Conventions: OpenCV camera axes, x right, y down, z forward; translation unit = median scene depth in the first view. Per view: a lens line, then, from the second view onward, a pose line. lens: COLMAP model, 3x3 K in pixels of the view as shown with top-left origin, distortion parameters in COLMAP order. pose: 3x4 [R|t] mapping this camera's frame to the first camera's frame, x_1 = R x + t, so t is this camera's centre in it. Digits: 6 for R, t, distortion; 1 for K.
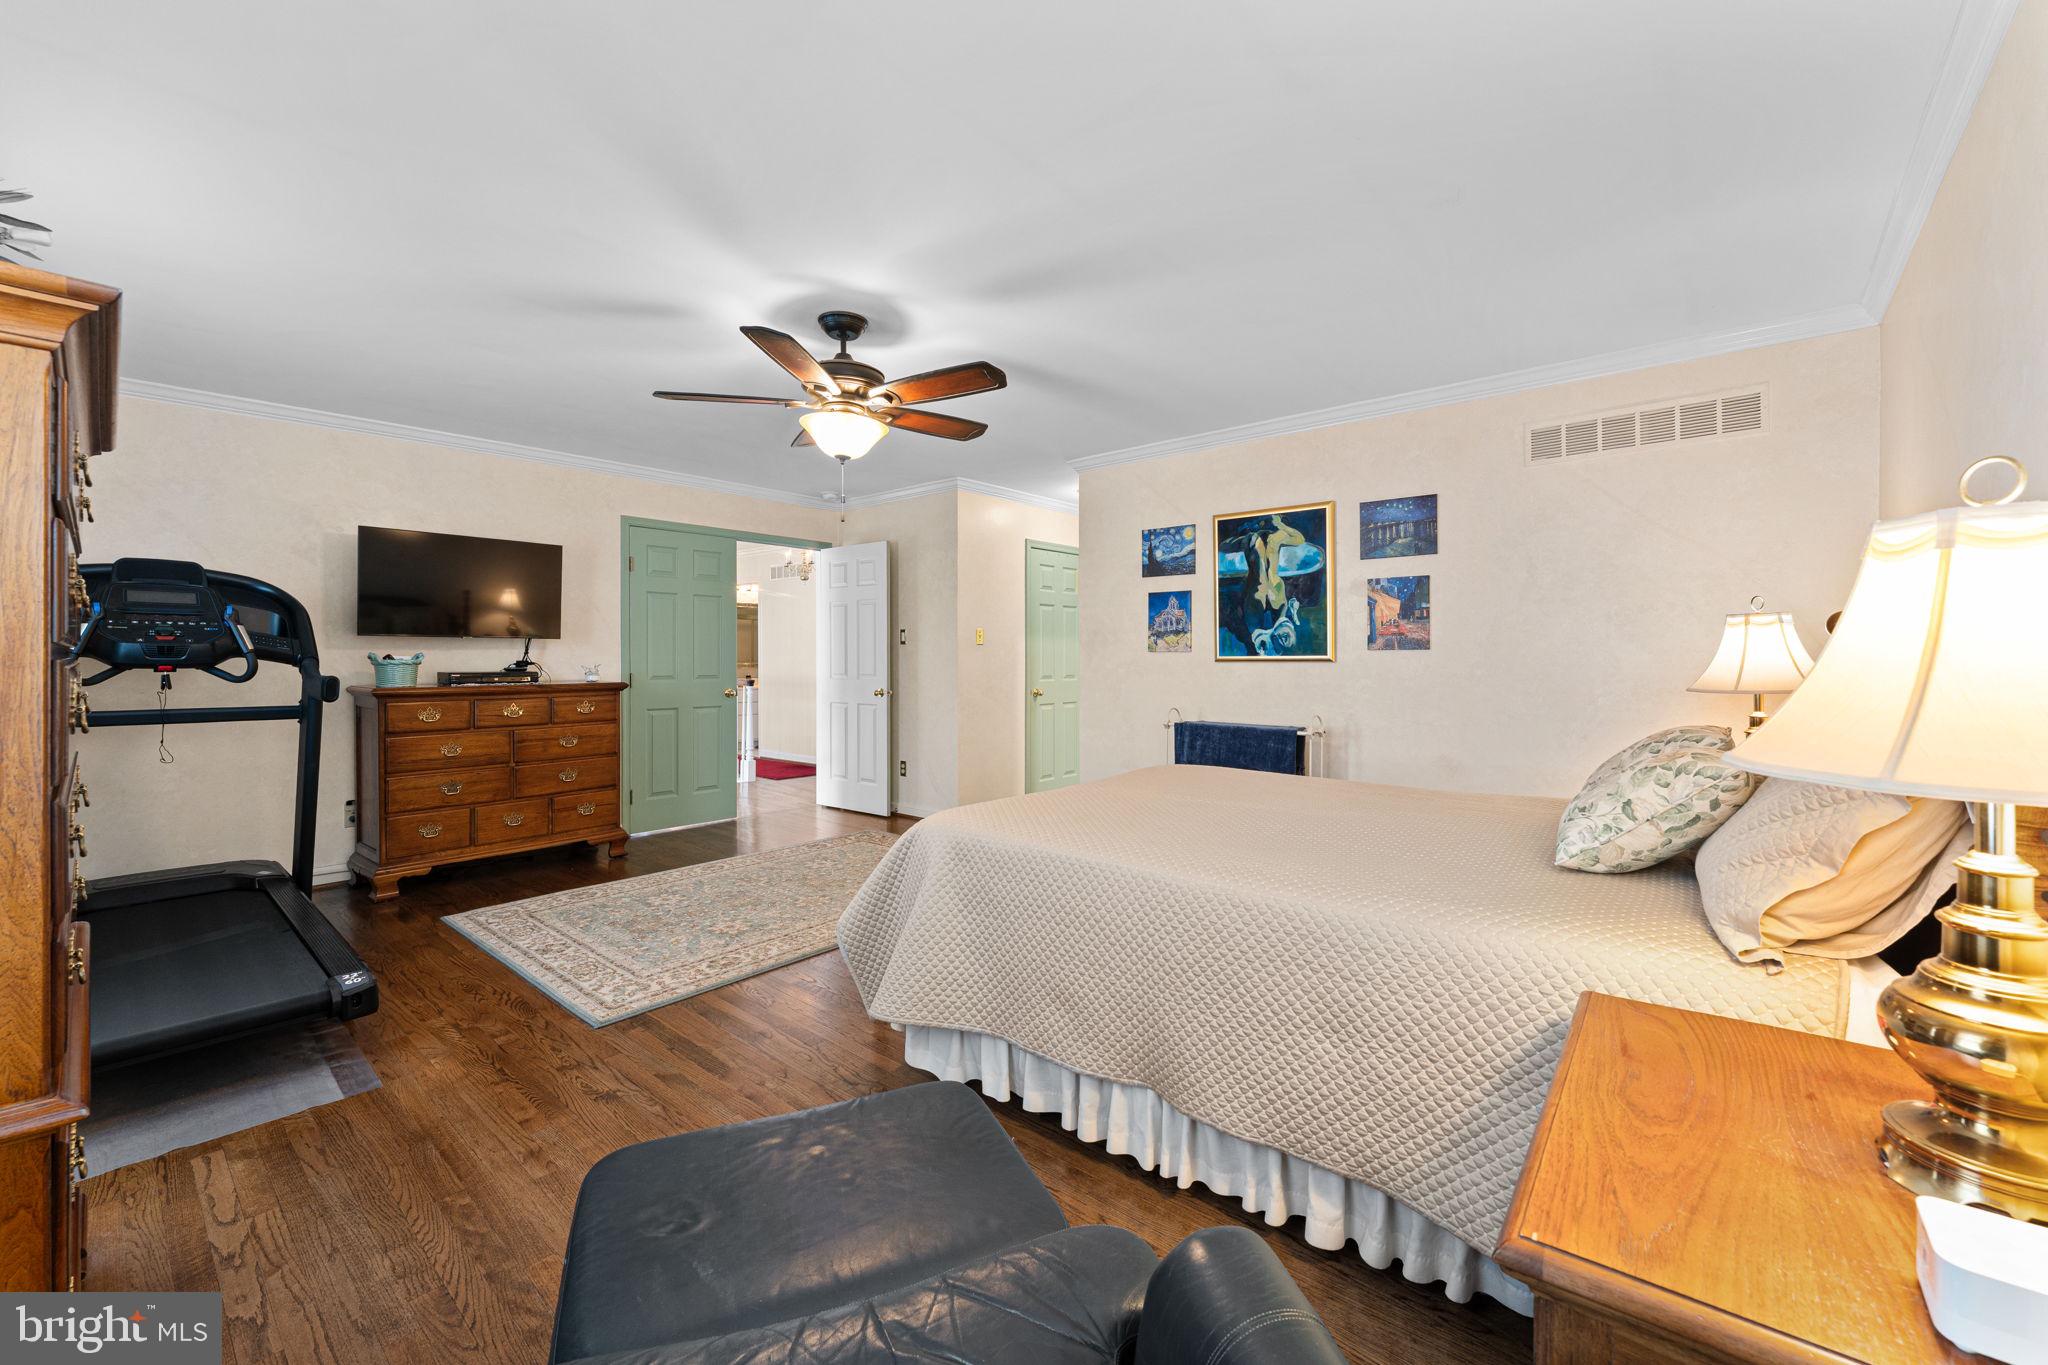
lens RADIAL K [[825.4, 0, 1020.2], [0, 825.4, 670.9], [0, 0, 1]] dist [0.010046, -0.000231]
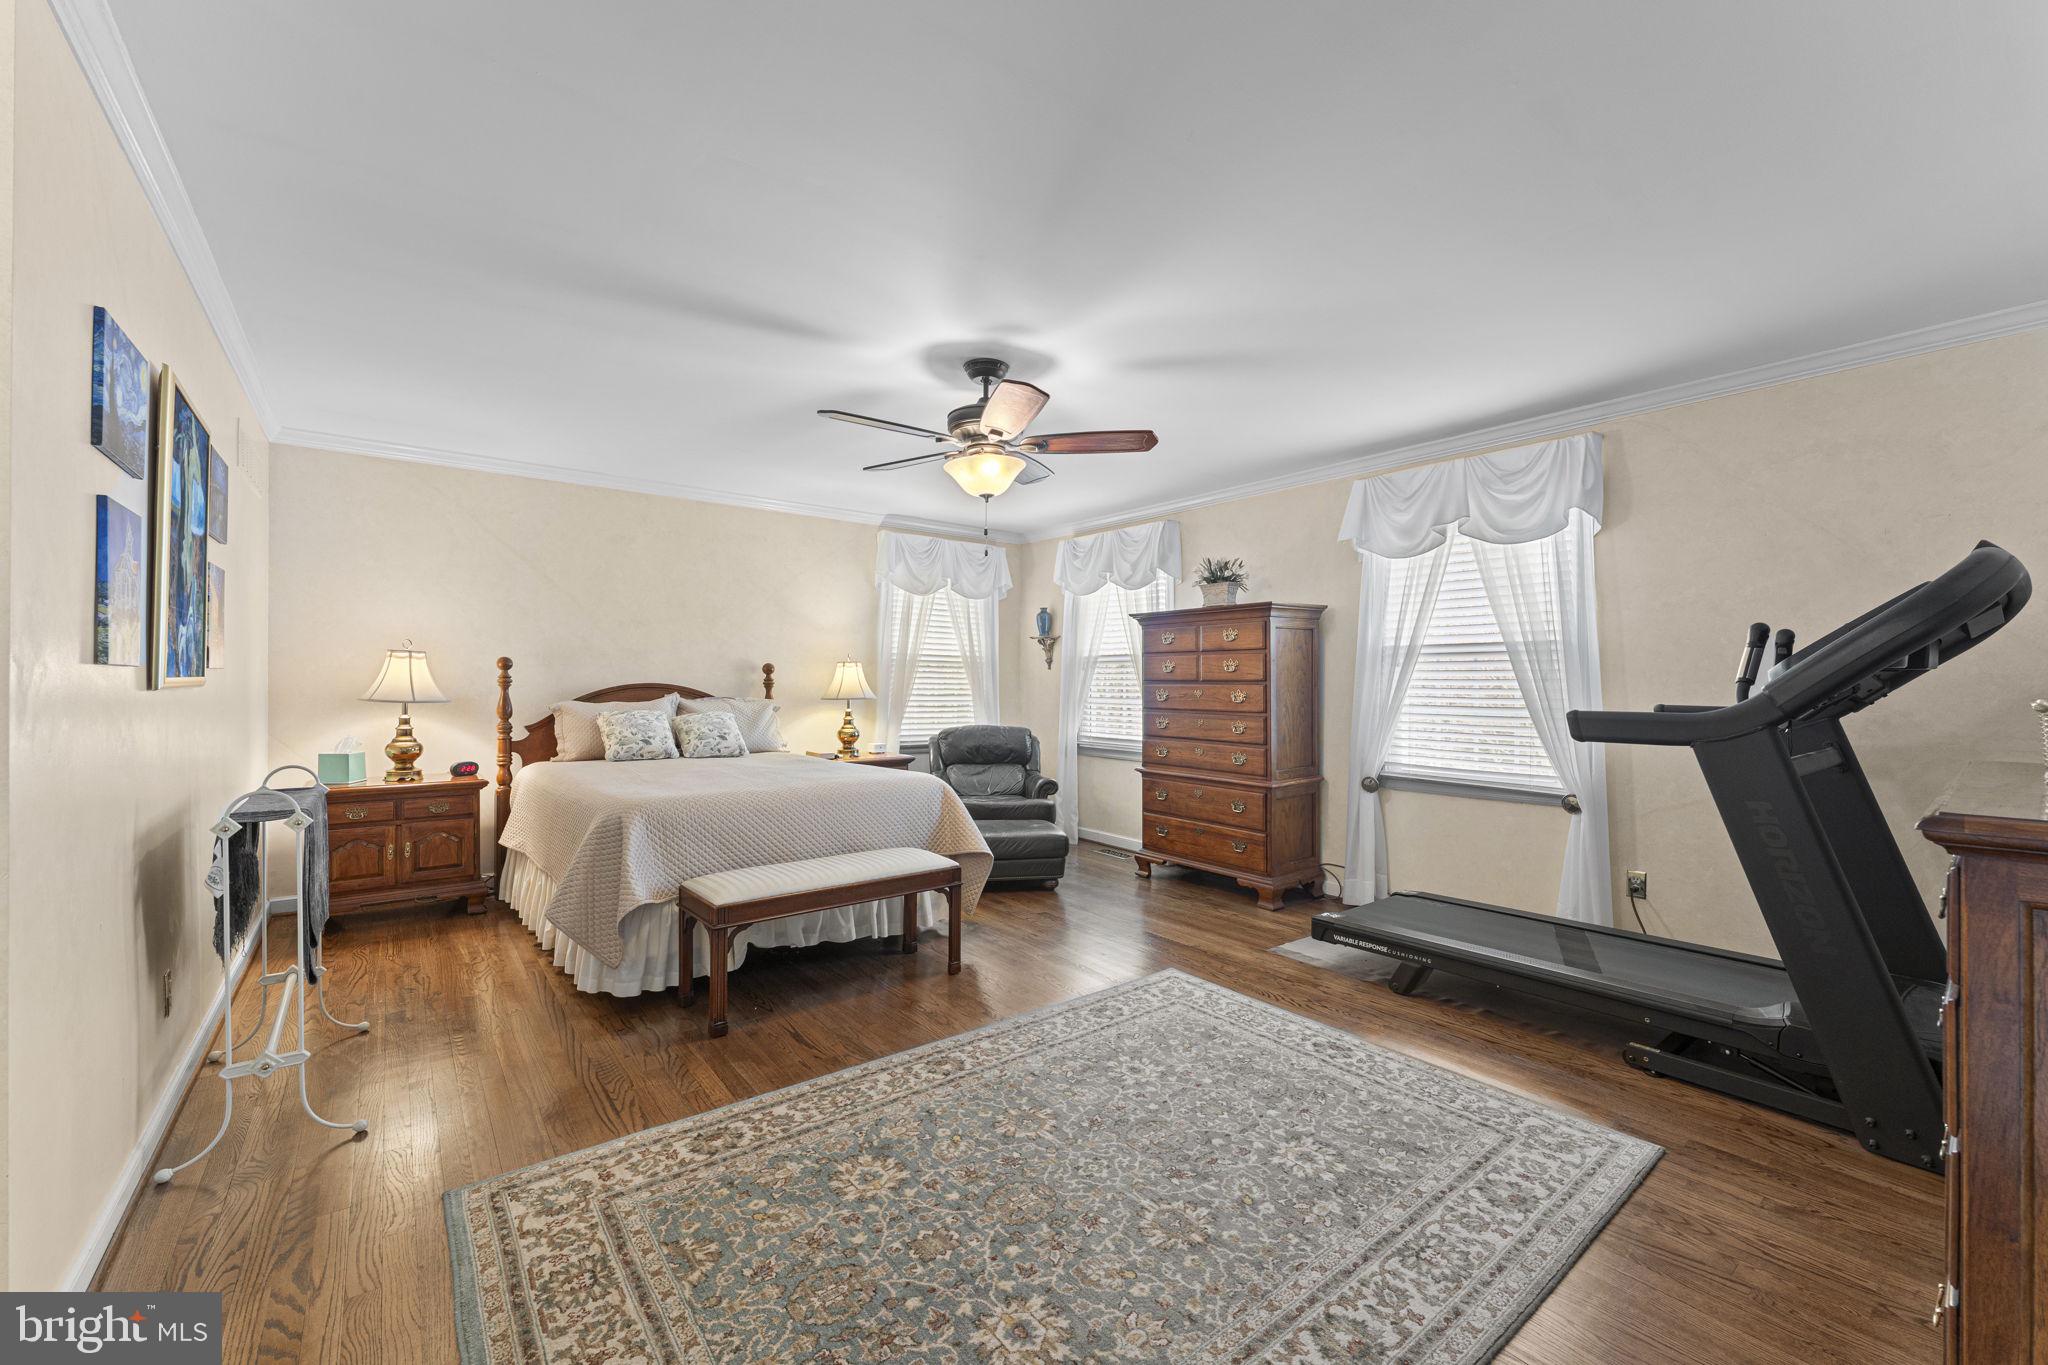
lens RADIAL K [[825.4, 0, 1026.9], [0, 825.4, 678.1], [0, 0, 1]] dist [0.010046, -0.000231]
pose [[-0.980665, -0.006744, 0.195575, -0.481178], [-0.006551, 0.999977, 0.001629, -0.024839], [-0.195582, 0.000317, -0.980687, 2.068304]]
